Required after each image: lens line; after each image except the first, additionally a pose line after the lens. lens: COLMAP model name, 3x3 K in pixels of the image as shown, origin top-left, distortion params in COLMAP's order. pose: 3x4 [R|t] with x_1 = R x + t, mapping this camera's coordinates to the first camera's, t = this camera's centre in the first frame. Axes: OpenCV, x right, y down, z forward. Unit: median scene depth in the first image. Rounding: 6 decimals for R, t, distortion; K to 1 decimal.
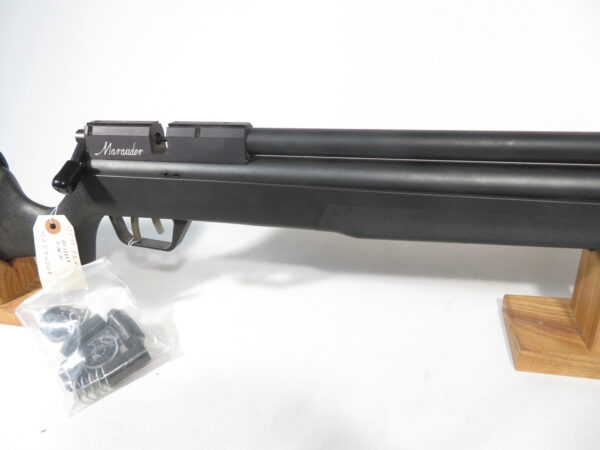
lens RADIAL K [[432.5, 0, 300.0], [0, 432.5, 225.0], [0, 0, 1]] dist [-0.005761, 0.009302]
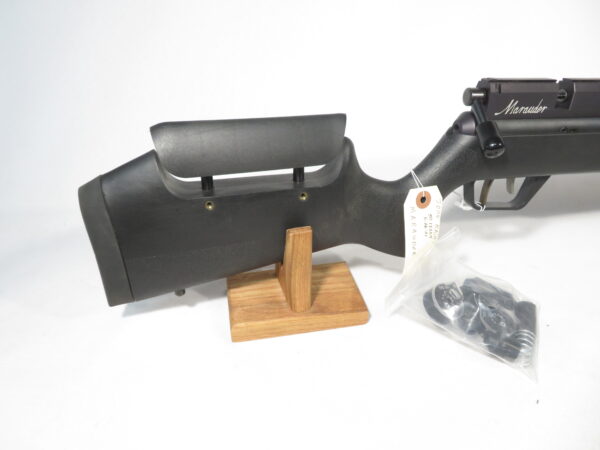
lens RADIAL K [[432.5, 0, 300.0], [0, 432.5, 225.0], [0, 0, 1]] dist [-0.005761, 0.009302]
pose [[0.883408, -0.151959, 0.443282, -1.322242], [0.122306, 0.987942, 0.094929, -0.067677], [-0.452362, -0.029644, 0.891342, 0.354896]]
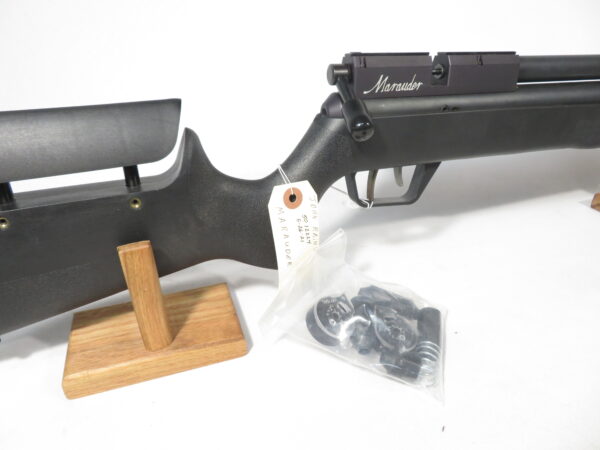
lens RADIAL K [[432.5, 0, 300.0], [0, 432.5, 225.0], [0, 0, 1]] dist [-0.005761, 0.009302]
pose [[0.816073, -0.192902, 0.544806, -1.077903], [0.199942, 0.978678, 0.047030, 0.017028], [-0.542263, 0.070550, 0.837242, 0.412230]]
